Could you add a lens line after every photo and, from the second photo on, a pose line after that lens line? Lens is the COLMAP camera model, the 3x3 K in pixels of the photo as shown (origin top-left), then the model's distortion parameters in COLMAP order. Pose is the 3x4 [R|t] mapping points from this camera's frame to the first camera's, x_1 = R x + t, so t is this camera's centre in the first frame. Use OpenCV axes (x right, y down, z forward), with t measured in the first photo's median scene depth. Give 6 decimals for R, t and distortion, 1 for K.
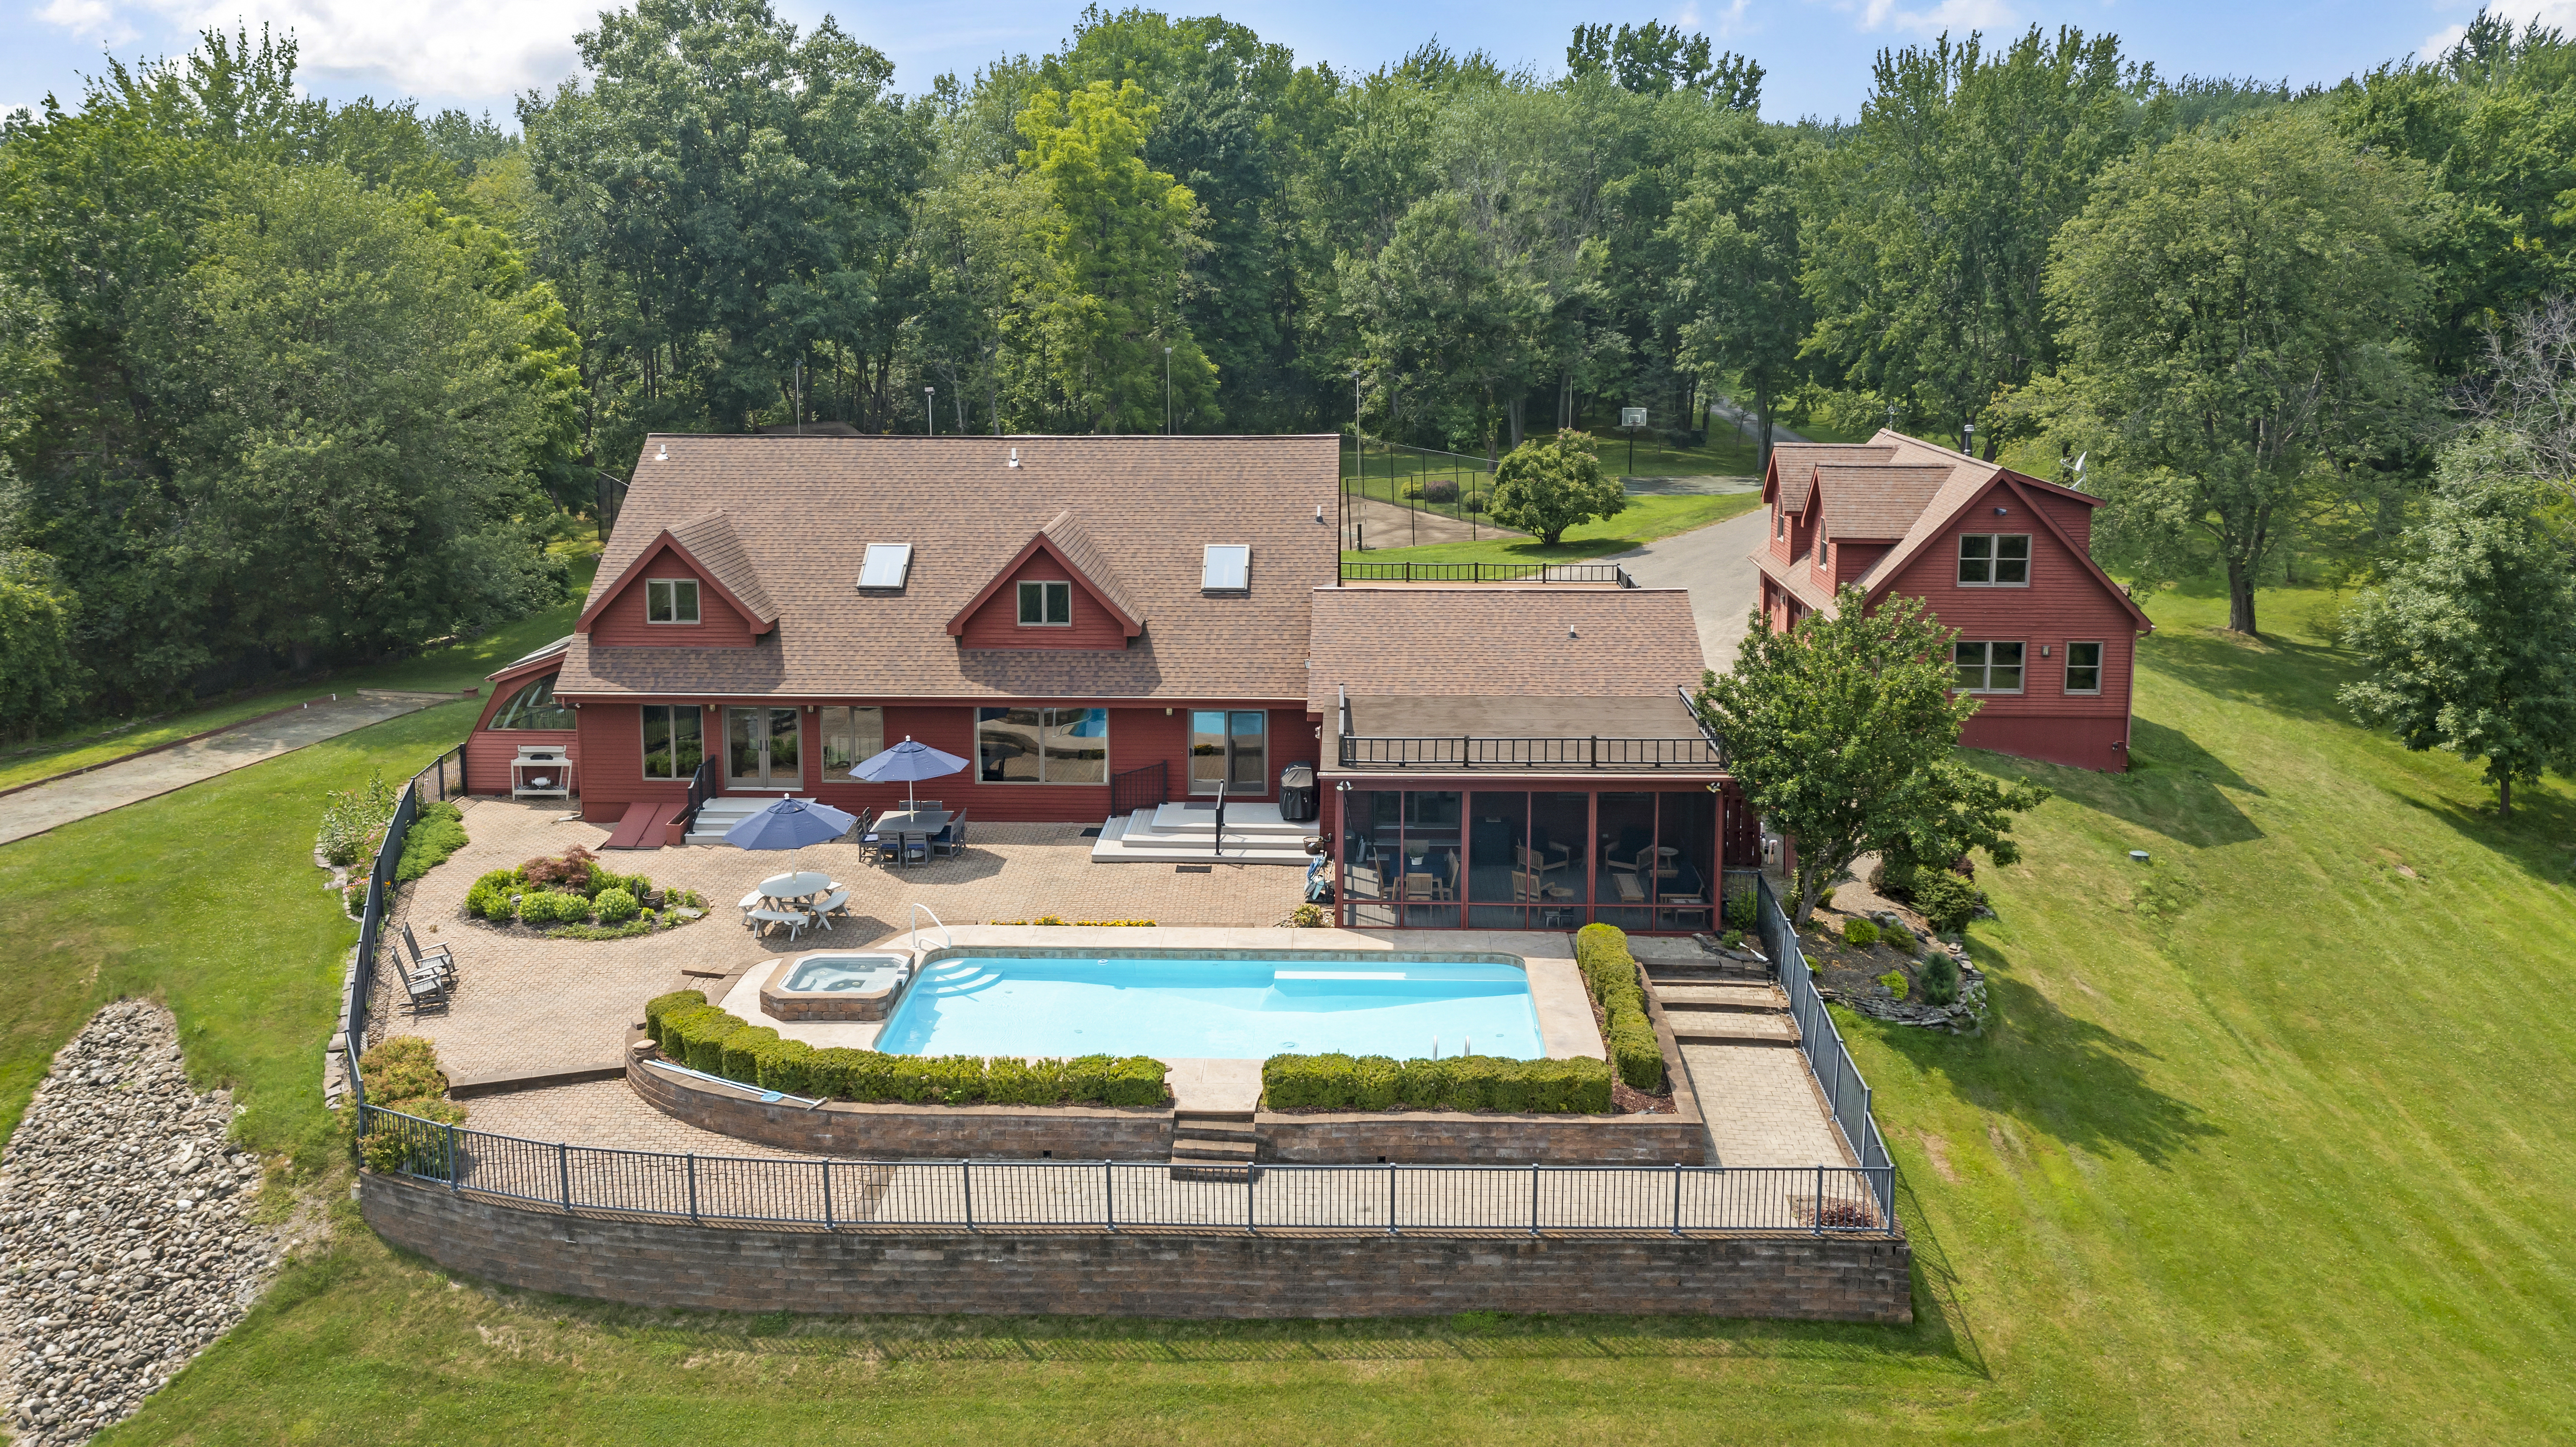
lens RADIAL K [[2114.4, 0, 1288.0], [0, 2114.4, 723.5], [0, 0, 1]] dist [-0.001262, 0.004418]
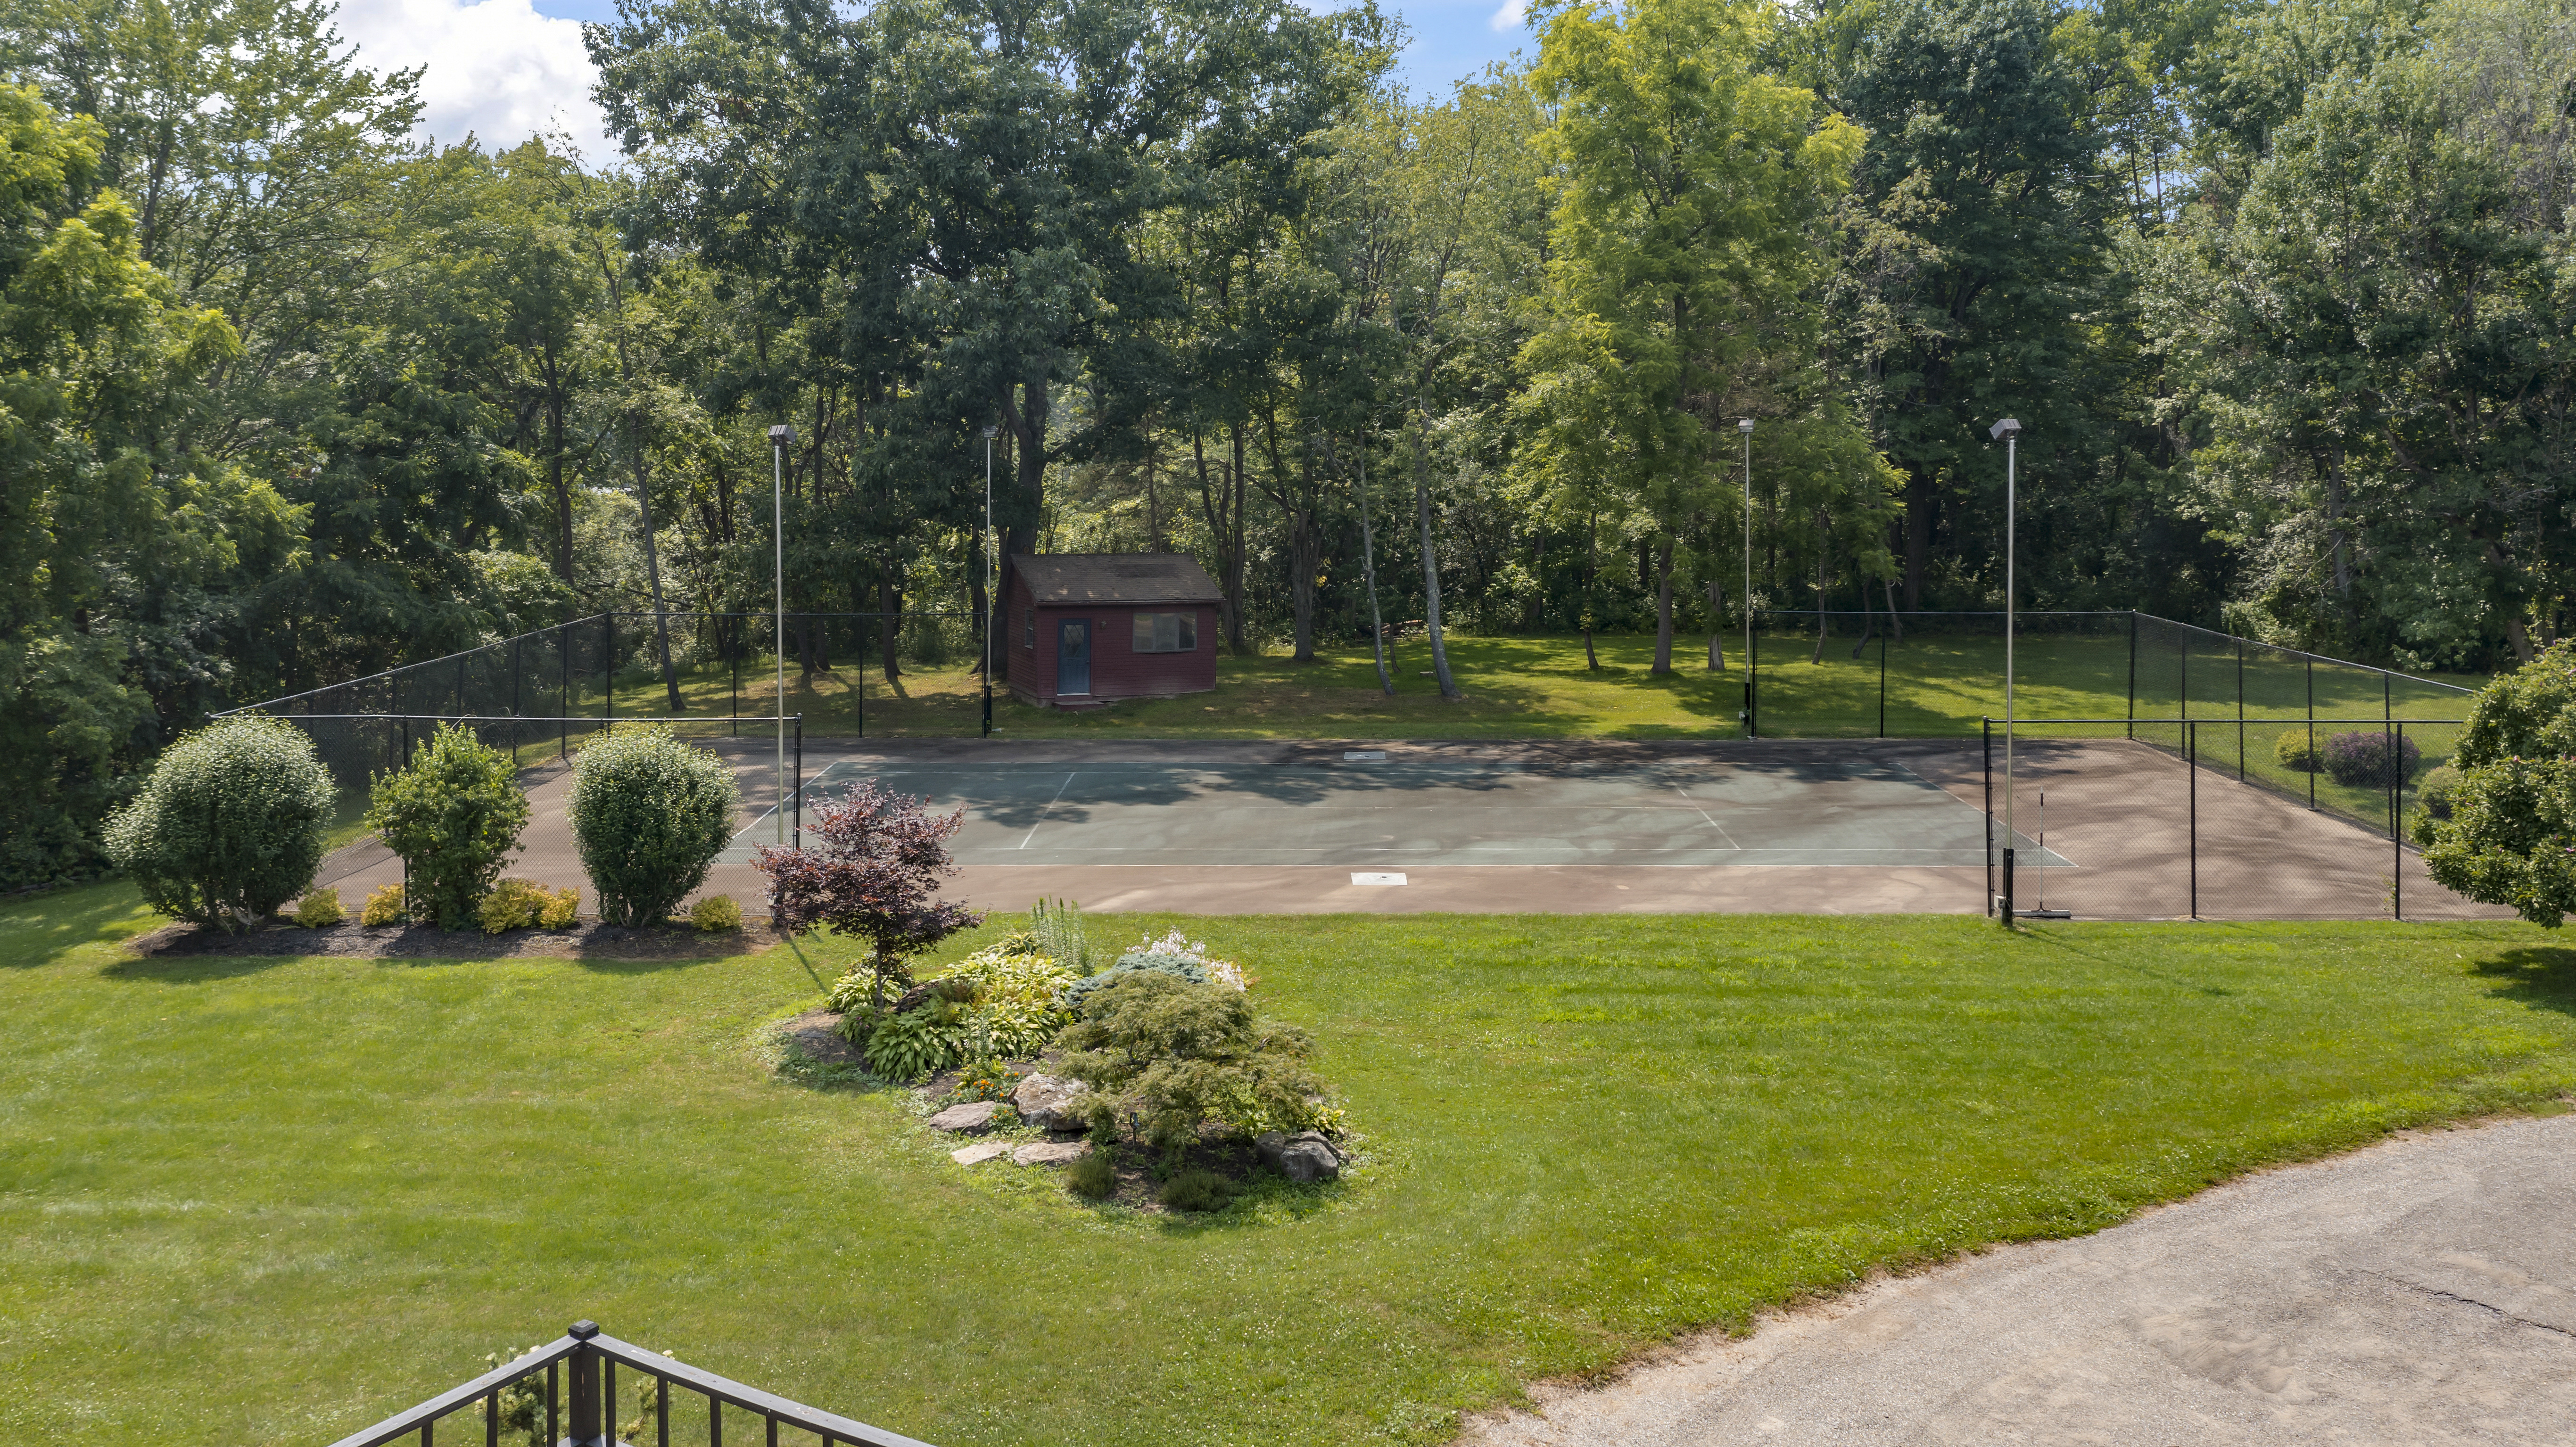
lens RADIAL K [[2065.2, 0, 1285.6], [0, 2065.2, 612.3], [0, 0, 1]] dist [0.003910, 0.000975]
pose [[0.876061, 0.045787, -0.480022, 0.164215], [-0.113228, 0.987181, -0.112484, -0.142156], [0.468719, 0.152895, 0.870015, 1.123347]]
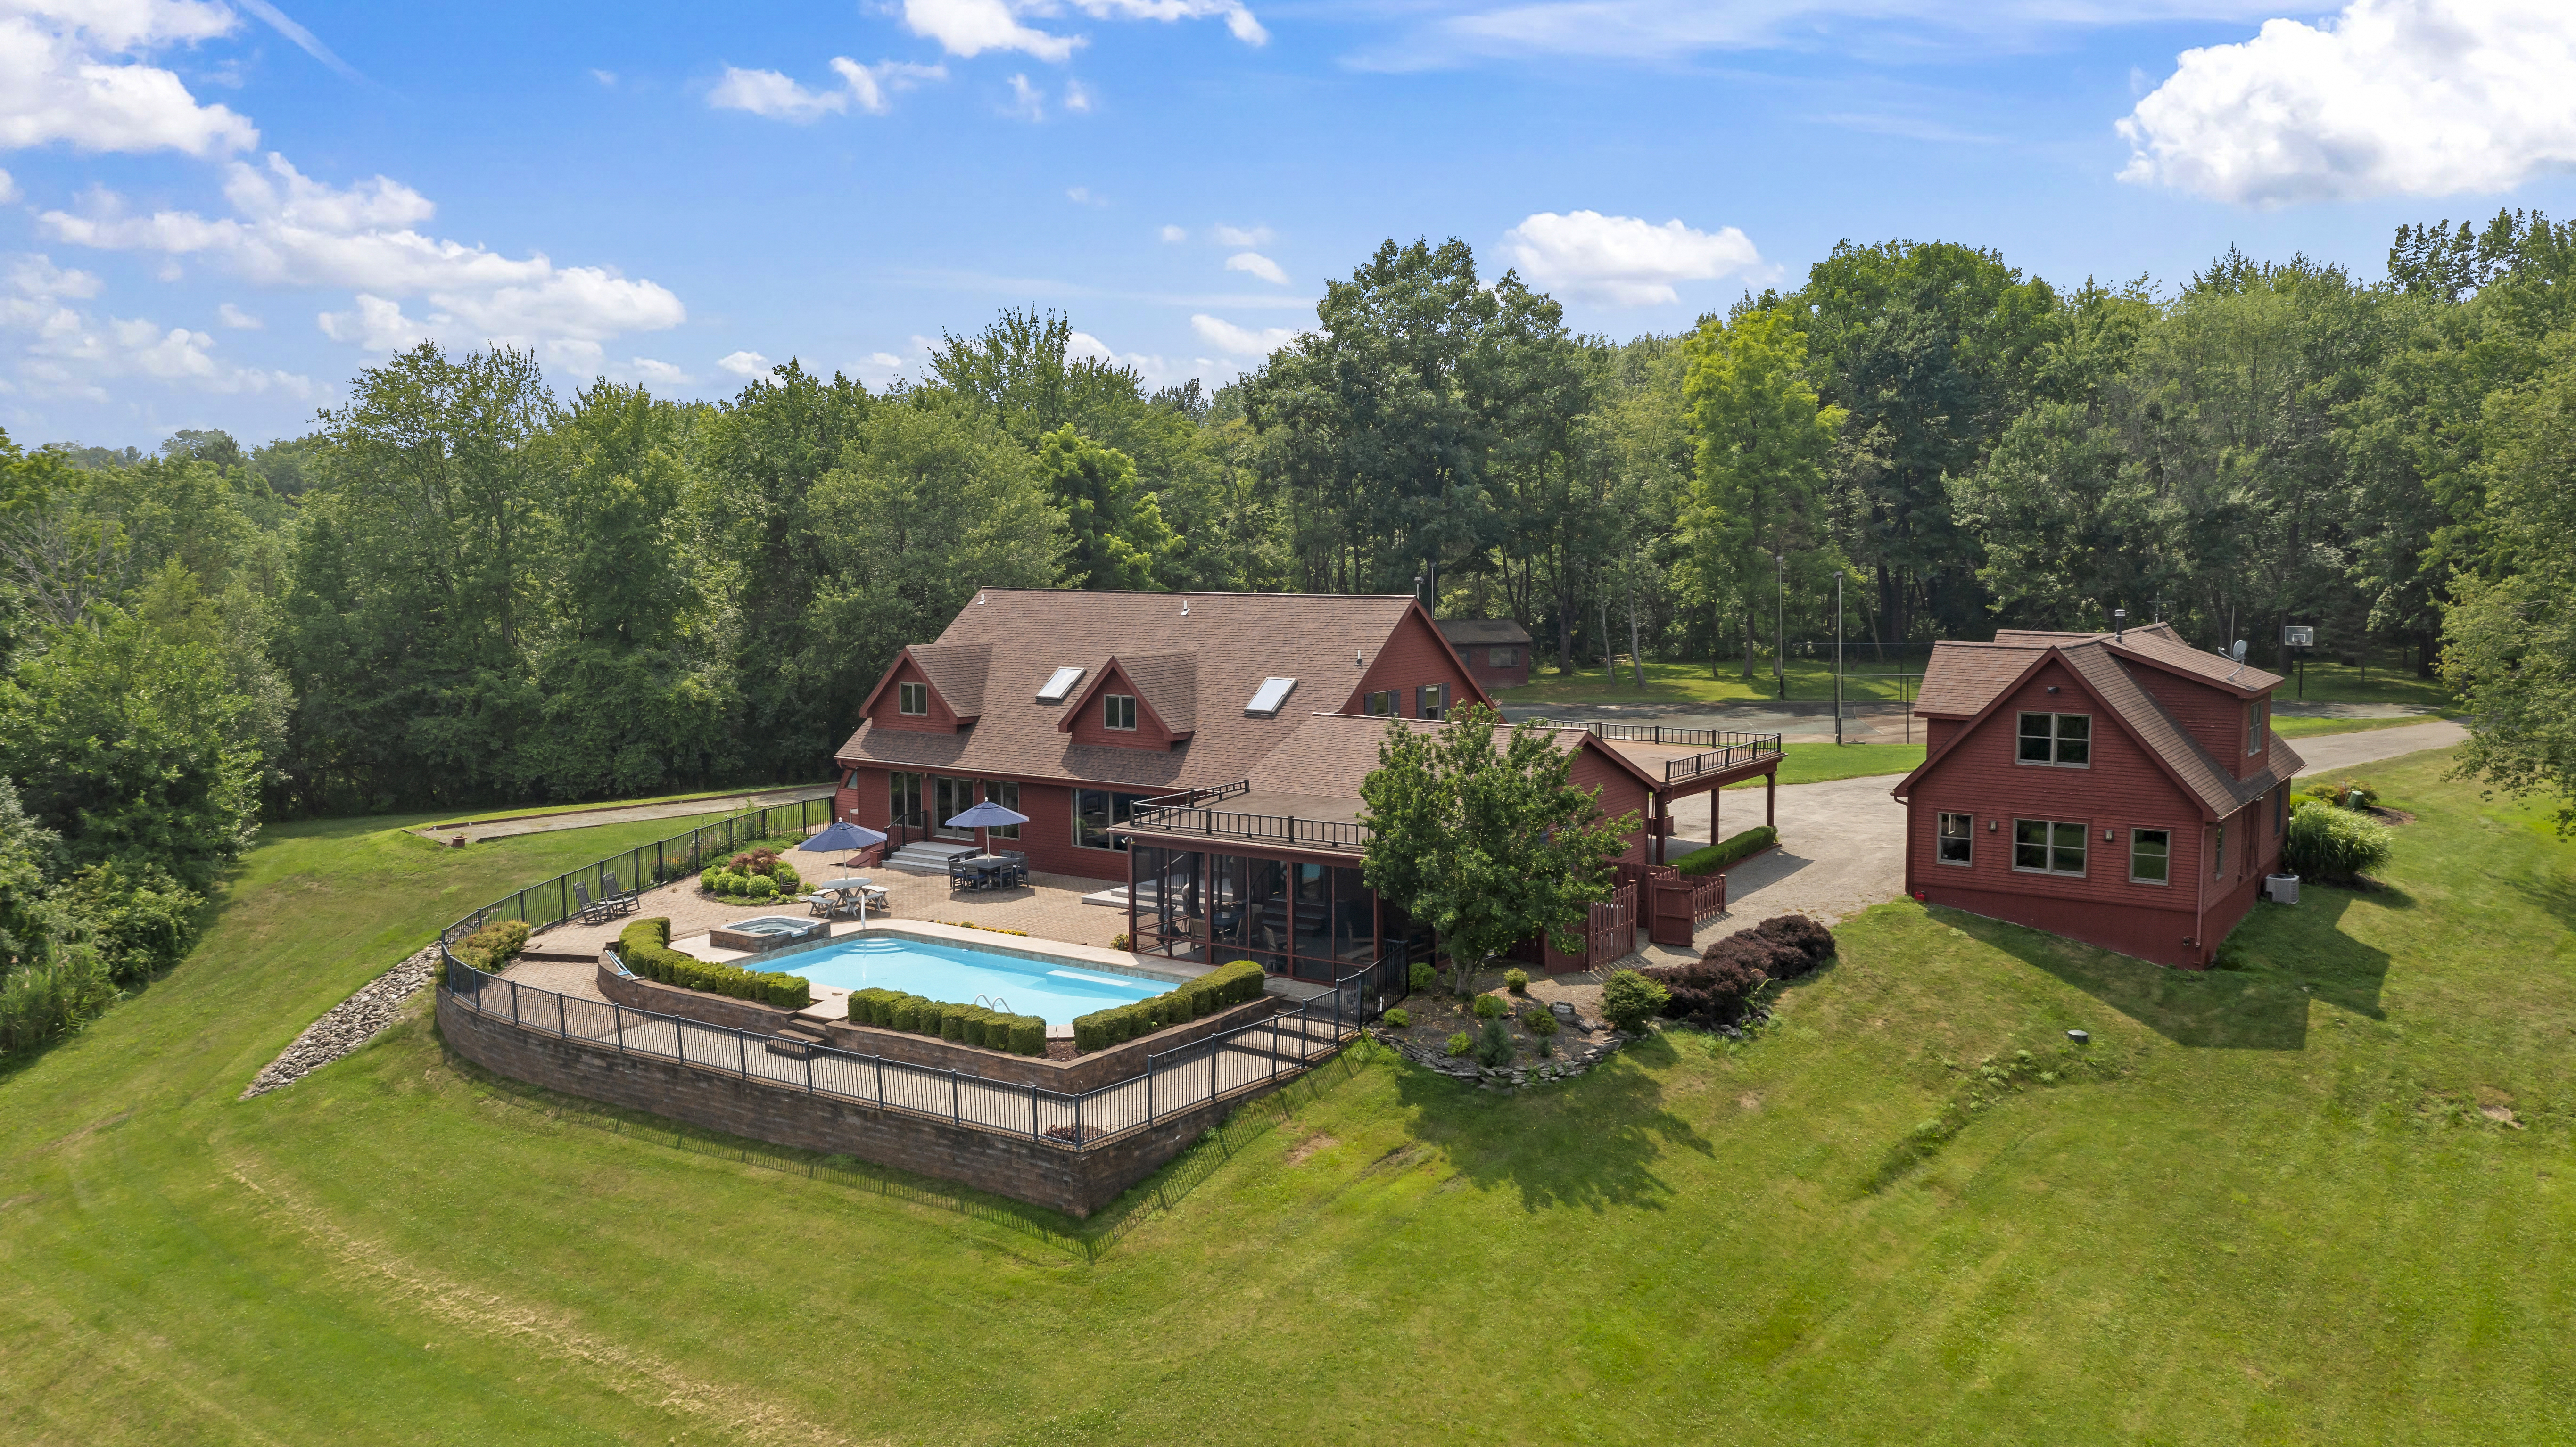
lens RADIAL K [[2058.3, 0, 1292.4], [0, 2058.3, 938.5], [0, 0, 1]] dist [-0.004018, -0.006631]
pose [[0.835747, 0.107055, -0.538579, 0.659462], [-0.112923, 0.993355, 0.022222, 0.041089], [0.537379, 0.042247, 0.842282, -0.011792]]
